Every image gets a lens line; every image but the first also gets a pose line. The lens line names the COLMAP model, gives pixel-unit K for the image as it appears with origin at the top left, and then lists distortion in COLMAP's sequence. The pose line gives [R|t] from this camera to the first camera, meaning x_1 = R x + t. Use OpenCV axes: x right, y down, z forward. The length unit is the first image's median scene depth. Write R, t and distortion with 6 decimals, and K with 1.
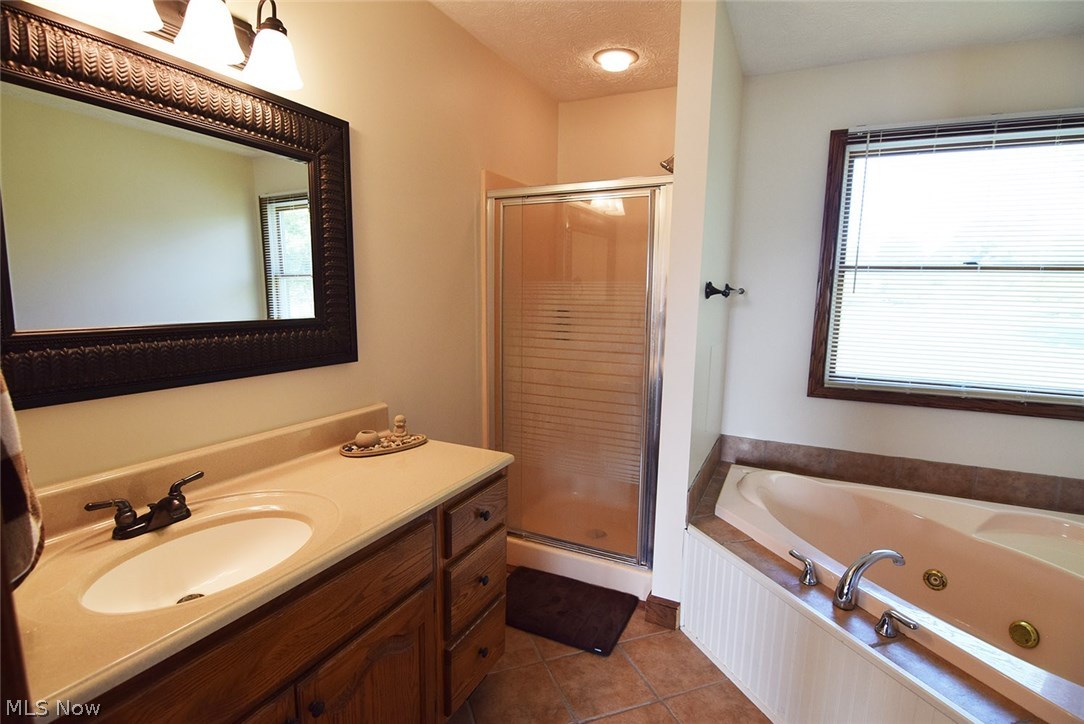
lens RADIAL K [[529.0, 0, 540.2], [0, 529.0, 363.4], [0, 0, 1]] dist [-0.014828, -0.004312]
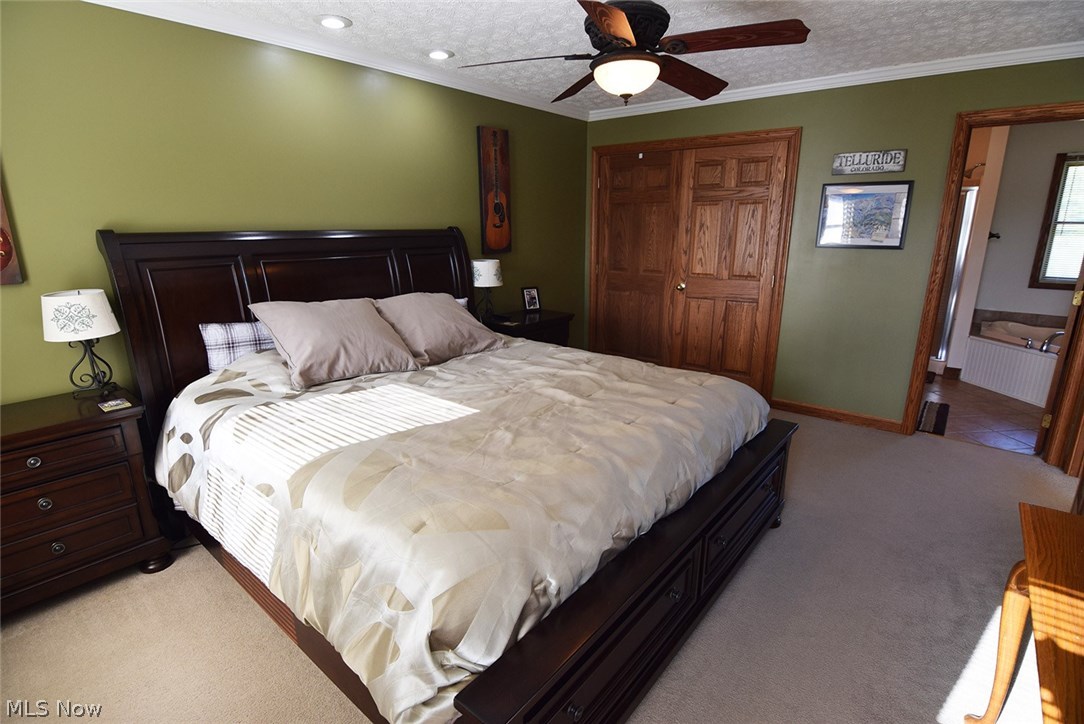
lens RADIAL K [[529.0, 0, 545.1], [0, 529.0, 371.9], [0, 0, 1]] dist [-0.014828, -0.004312]
pose [[0.973229, 0.038240, -0.226635, -0.861915], [-0.010087, 0.992219, 0.124099, 0.159198], [0.229617, -0.118491, 0.966041, -1.441188]]
